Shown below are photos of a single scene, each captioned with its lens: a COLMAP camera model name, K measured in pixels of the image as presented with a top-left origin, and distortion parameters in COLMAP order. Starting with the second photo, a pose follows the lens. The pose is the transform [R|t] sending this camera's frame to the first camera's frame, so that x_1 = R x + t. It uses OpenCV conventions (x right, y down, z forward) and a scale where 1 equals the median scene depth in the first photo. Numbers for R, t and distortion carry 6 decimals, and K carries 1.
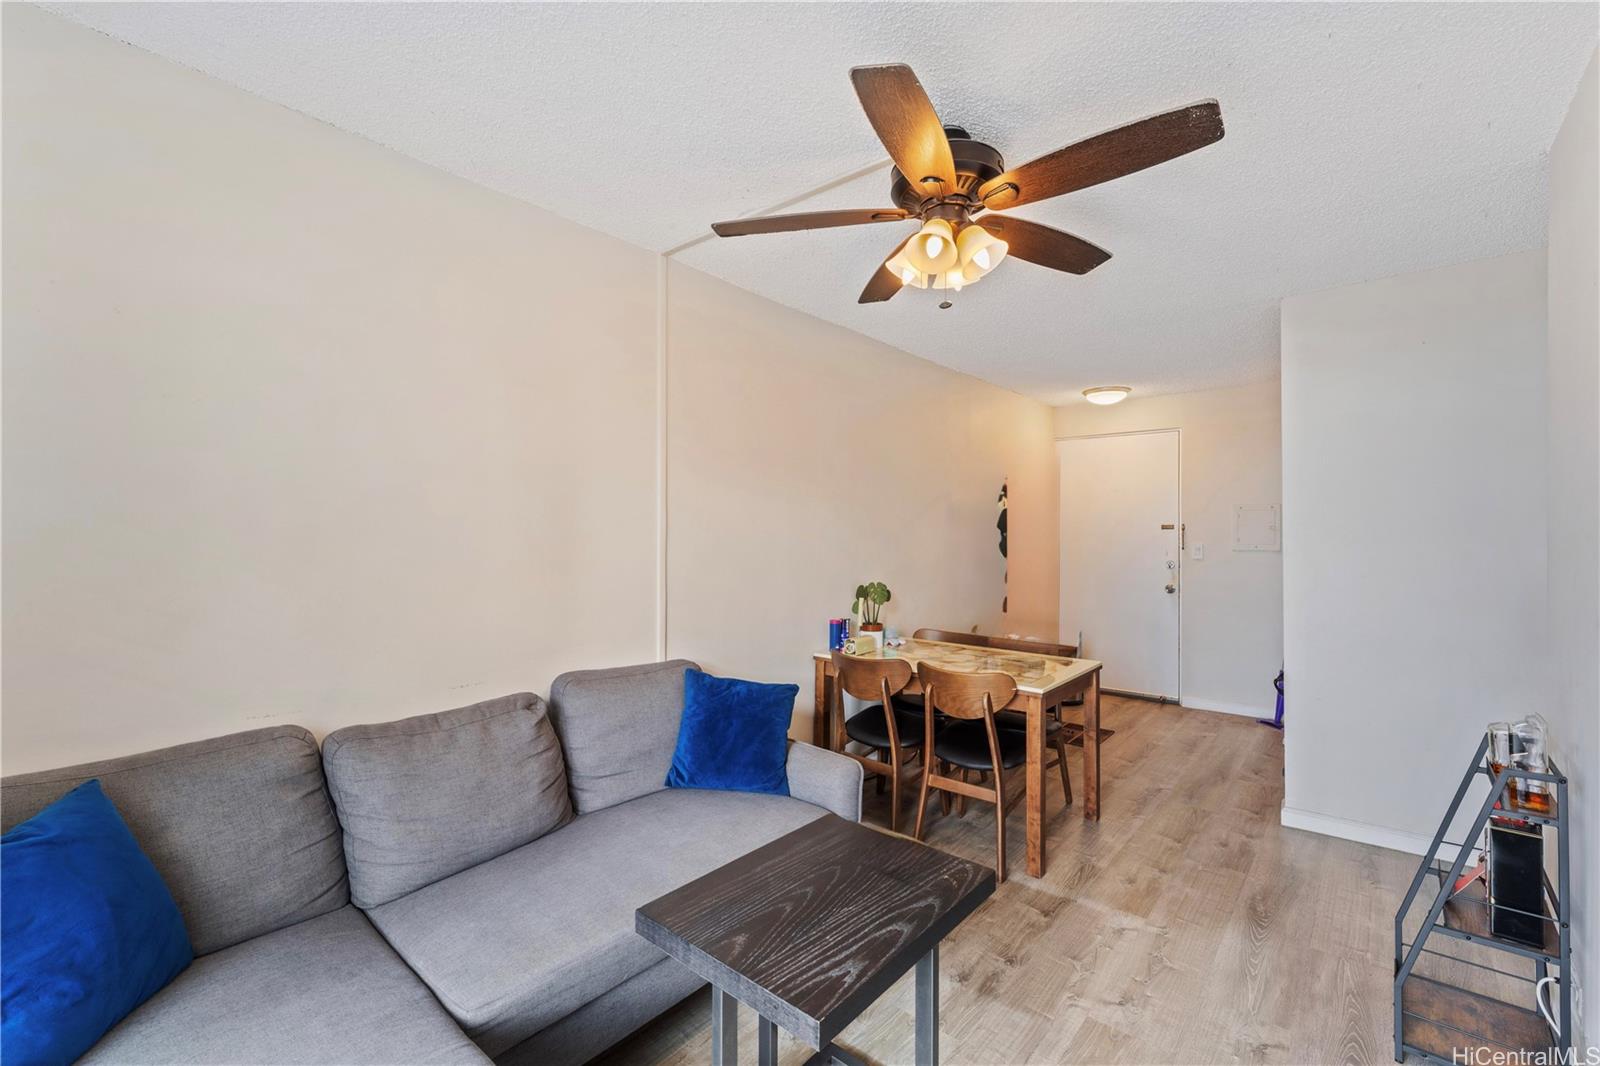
lens RADIAL K [[686.3, 0, 796.4], [0, 686.3, 572.0], [0, 0, 1]] dist [0.000742, -0.000129]
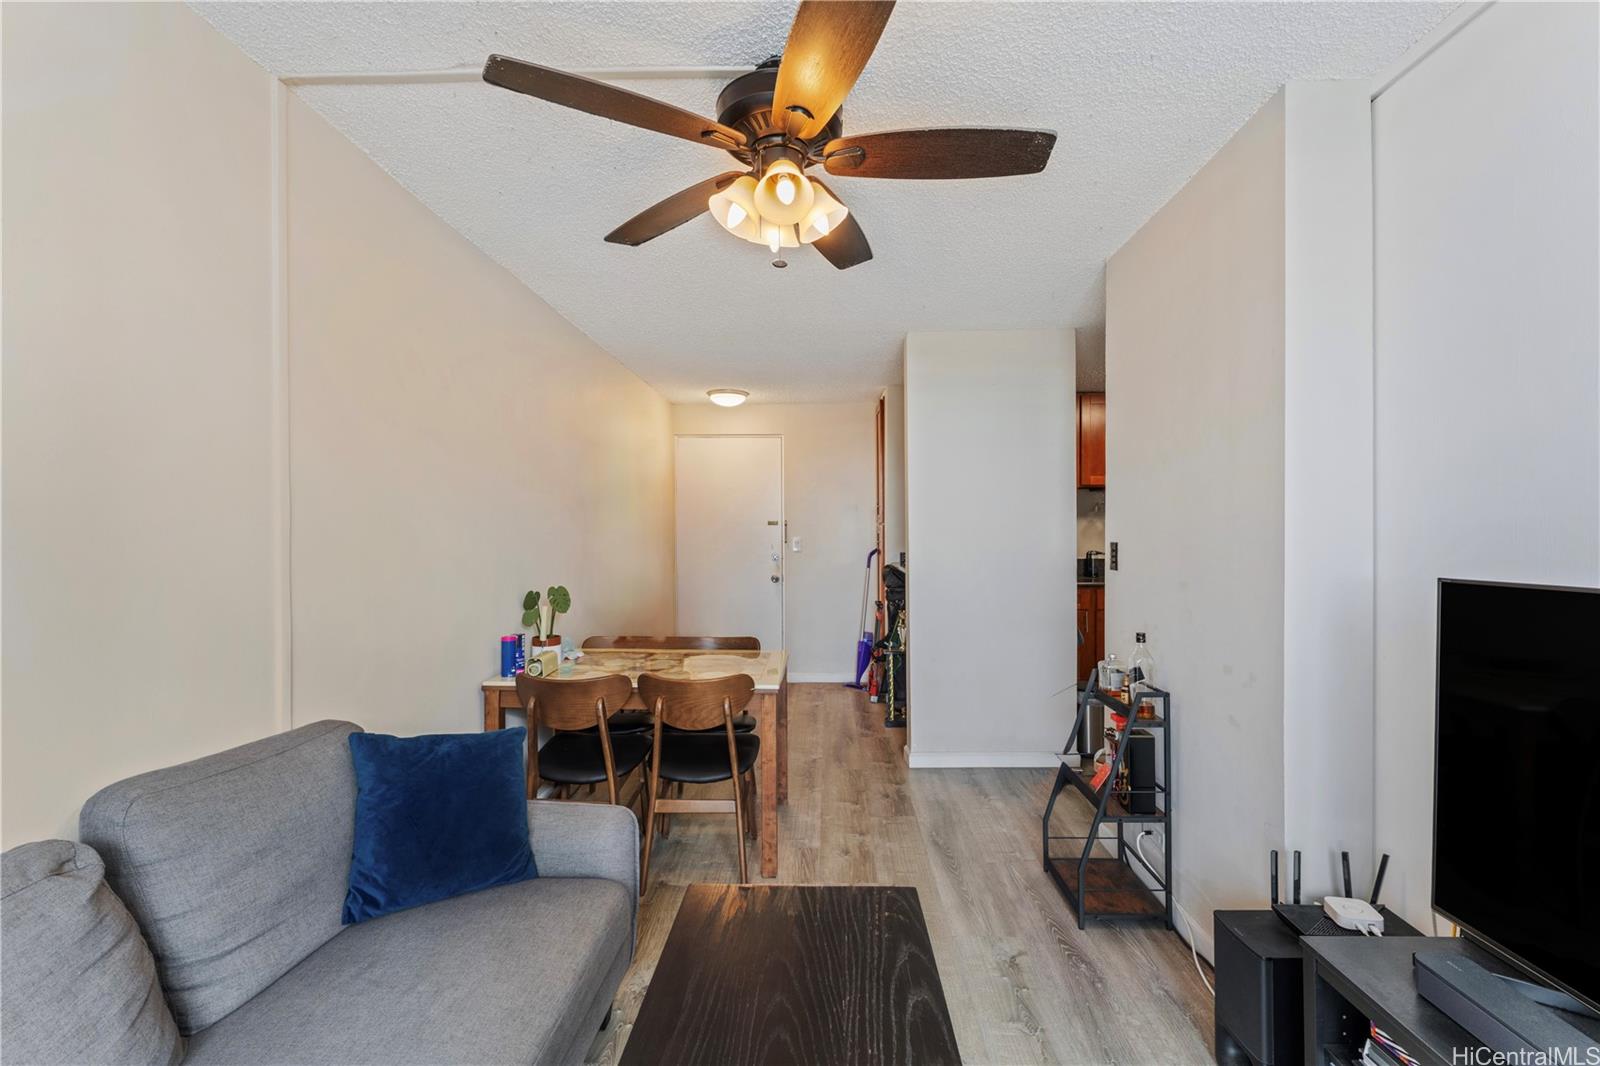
lens RADIAL K [[681.6, 0, 806.2], [0, 681.6, 566.1], [0, 0, 1]] dist [0.001690, -0.000339]
pose [[0.774441, -0.036355, 0.631600, -0.215074], [0.039752, 0.999171, 0.008770, -0.006316], [-0.631396, 0.018316, 0.775245, 0.207430]]
